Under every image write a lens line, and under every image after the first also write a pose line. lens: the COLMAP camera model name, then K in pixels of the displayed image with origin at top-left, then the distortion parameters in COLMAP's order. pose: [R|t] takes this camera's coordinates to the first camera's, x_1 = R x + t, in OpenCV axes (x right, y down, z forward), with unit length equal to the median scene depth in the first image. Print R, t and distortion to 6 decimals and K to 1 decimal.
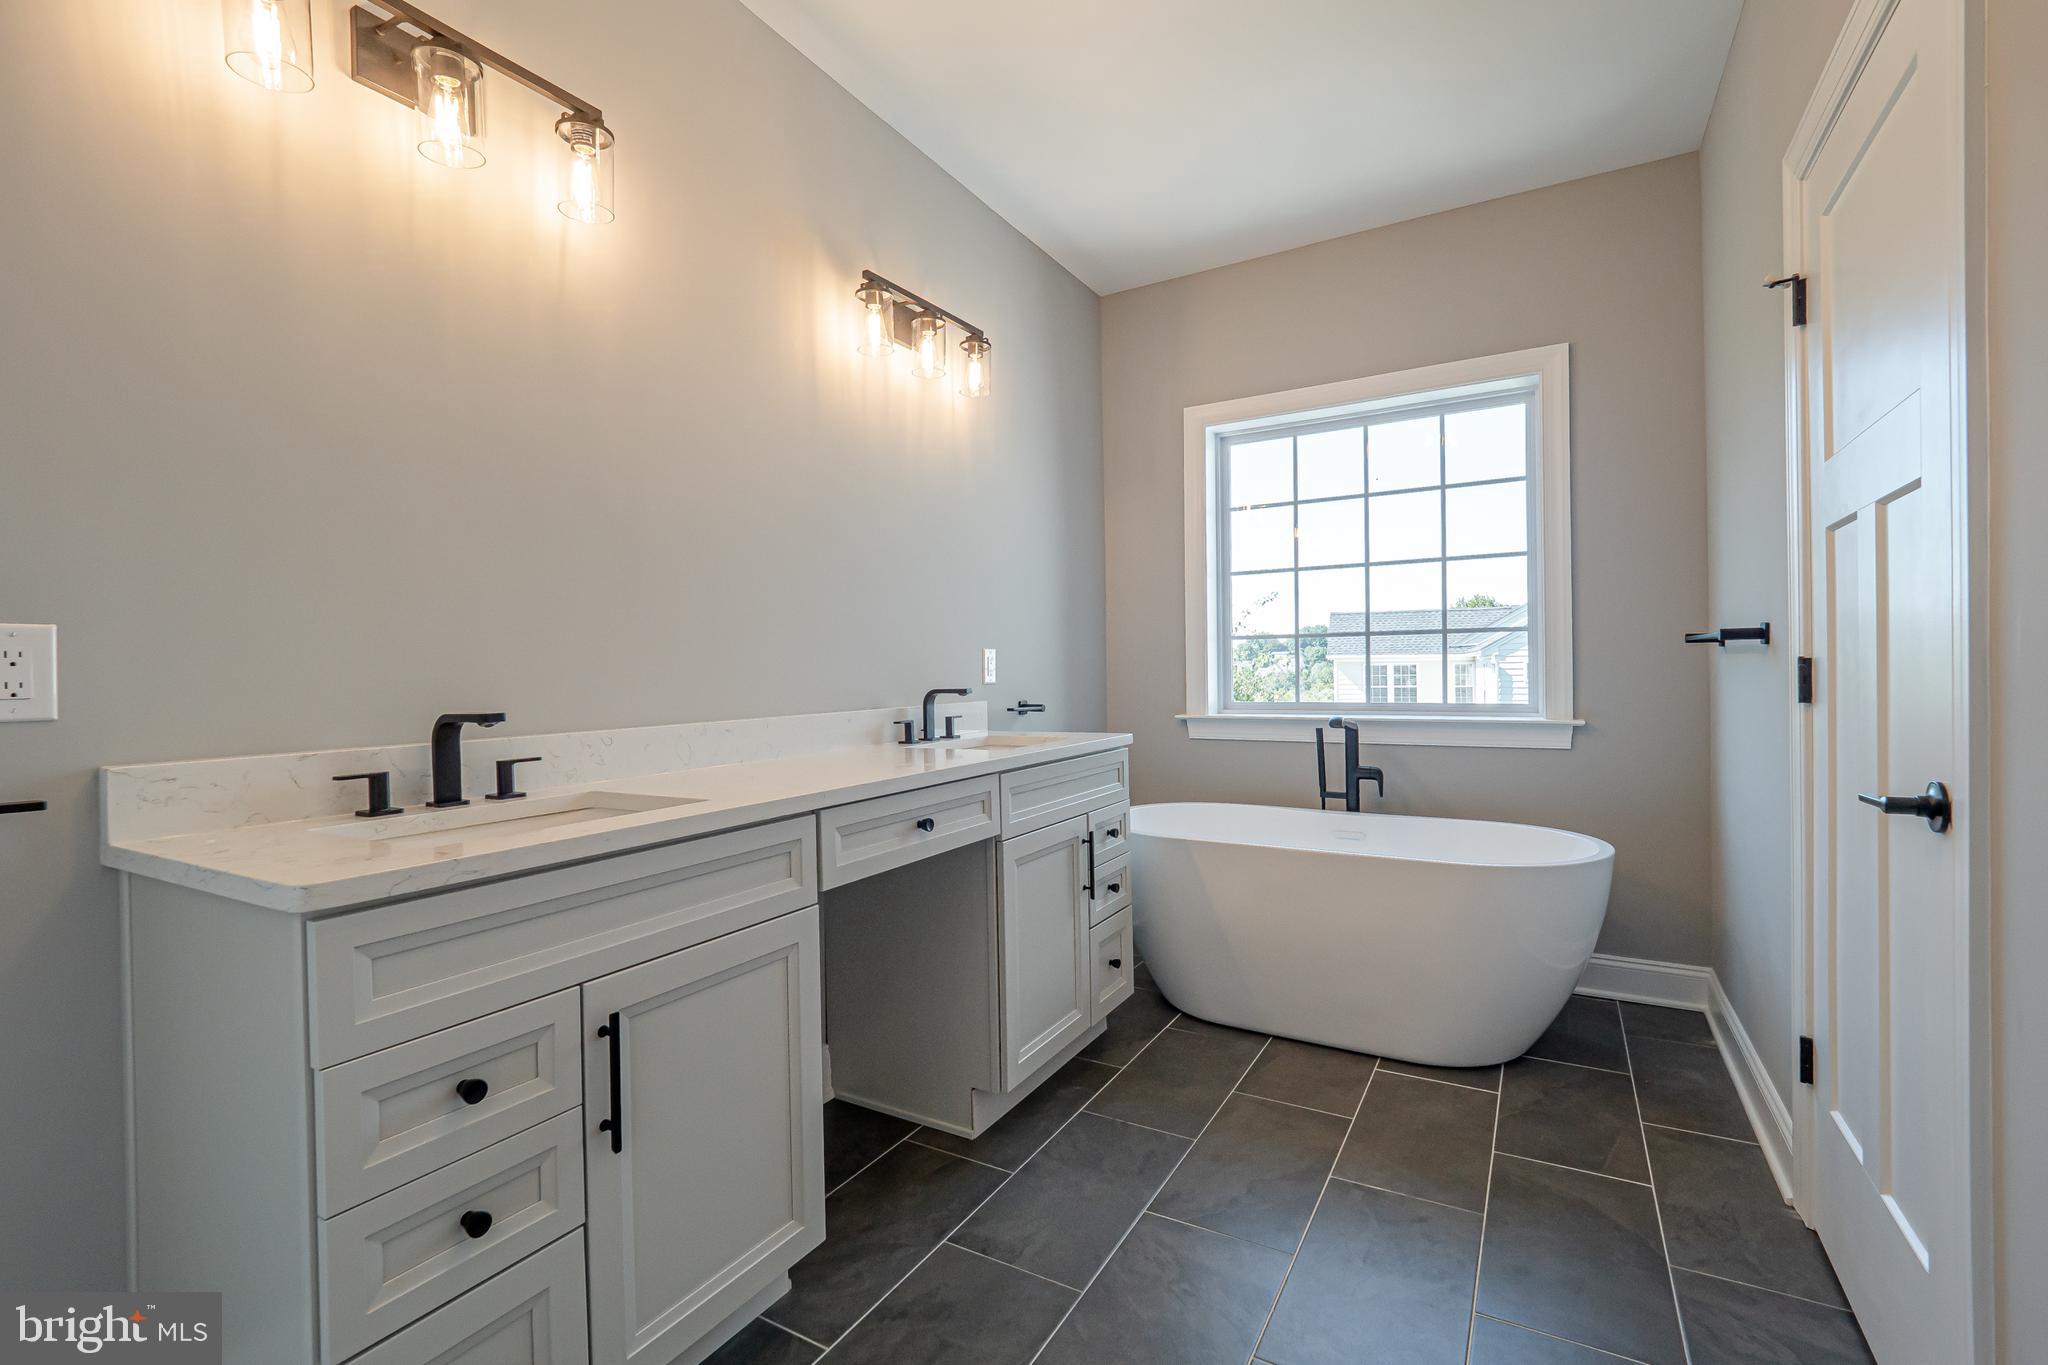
lens RADIAL K [[880.9, 0, 1020.7], [0, 880.9, 671.8], [0, 0, 1]] dist [0.001178, 0.000052]
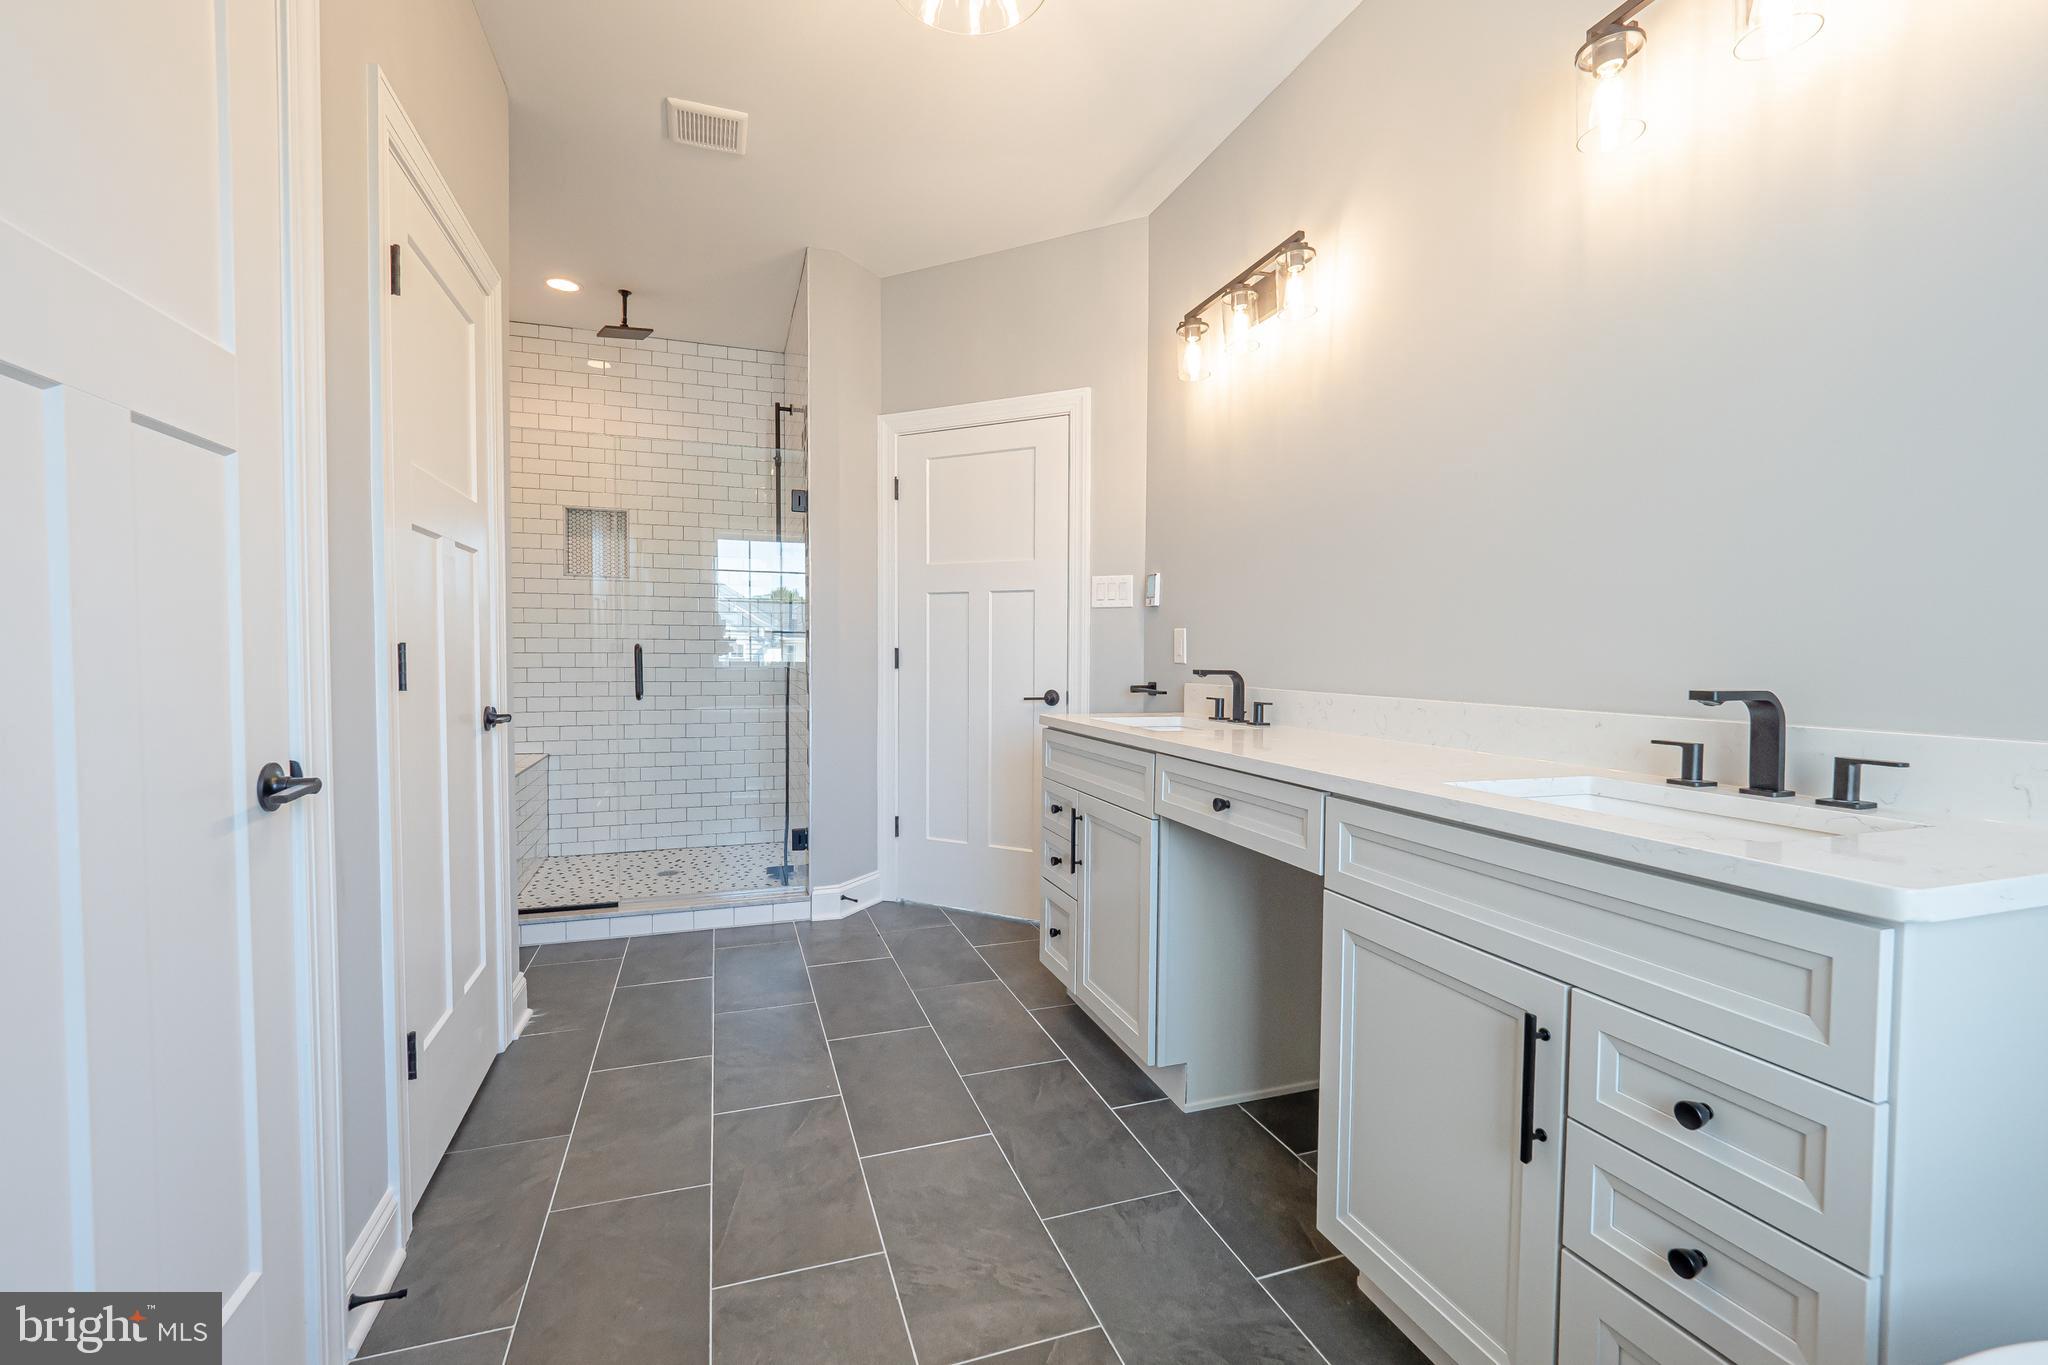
lens RADIAL K [[862.1, 0, 1024.0], [0, 862.1, 682.5], [0, 0, 1]] dist [-0.000713, -0.000052]
pose [[-0.638623, 0.038581, -0.768552, 0.745340], [-0.000392, 0.998726, 0.050462, -0.011906], [0.769520, 0.032527, -0.637794, 1.390450]]
